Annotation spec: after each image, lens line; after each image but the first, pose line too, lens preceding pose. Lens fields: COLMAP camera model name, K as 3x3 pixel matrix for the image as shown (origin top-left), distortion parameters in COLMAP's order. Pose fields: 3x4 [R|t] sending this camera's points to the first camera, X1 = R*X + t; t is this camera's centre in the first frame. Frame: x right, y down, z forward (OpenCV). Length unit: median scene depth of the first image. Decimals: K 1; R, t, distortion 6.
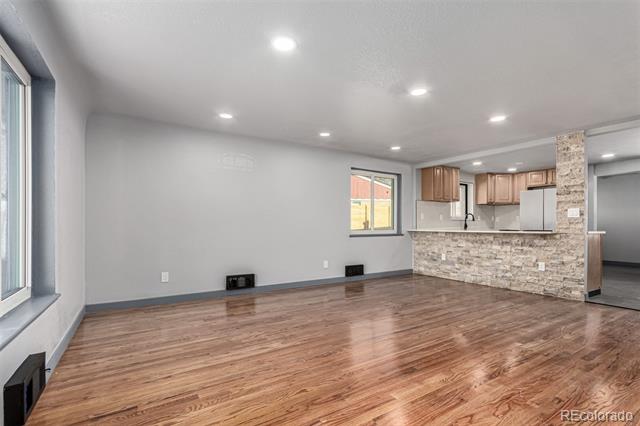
lens RADIAL K [[304.3, 0, 321.4], [0, 304.3, 218.1], [0, 0, 1]] dist [0.003941, -0.000135]
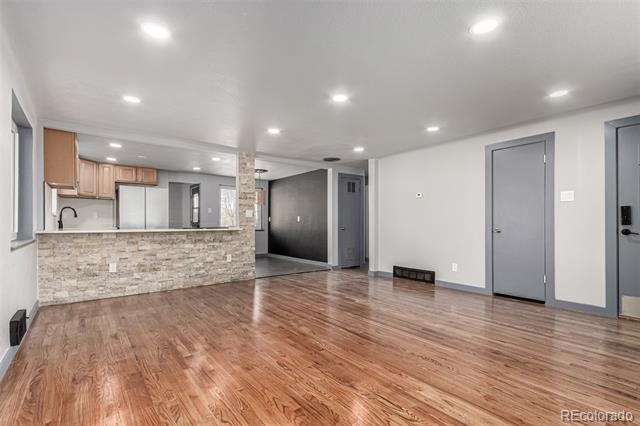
lens RADIAL K [[304.3, 0, 320.5], [0, 304.3, 218.8], [0, 0, 1]] dist [0.003941, -0.000135]
pose [[-0.116057, 0.012409, 0.993165, -0.424060], [-0.022849, 0.999624, -0.015160, 0.014447], [-0.992980, -0.024452, -0.115730, 0.690911]]
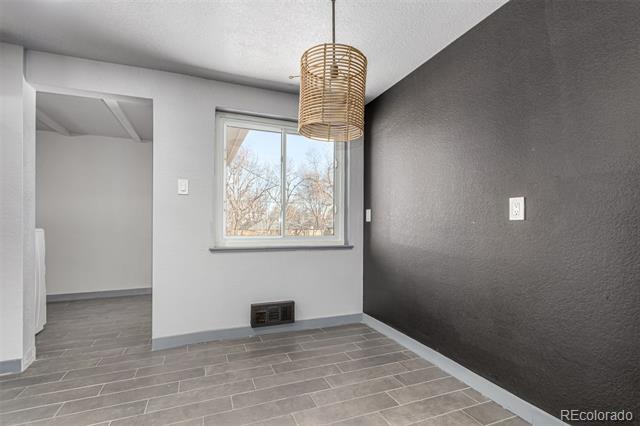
lens RADIAL K [[304.3, 0, 319.2], [0, 304.3, 217.1], [0, 0, 1]] dist [0.003941, -0.000135]
pose [[0.168843, 0.023533, 0.985362, 0.319657], [-0.023654, 0.999524, -0.019818, 0.015041], [-0.985359, -0.019961, 0.169319, 0.743244]]
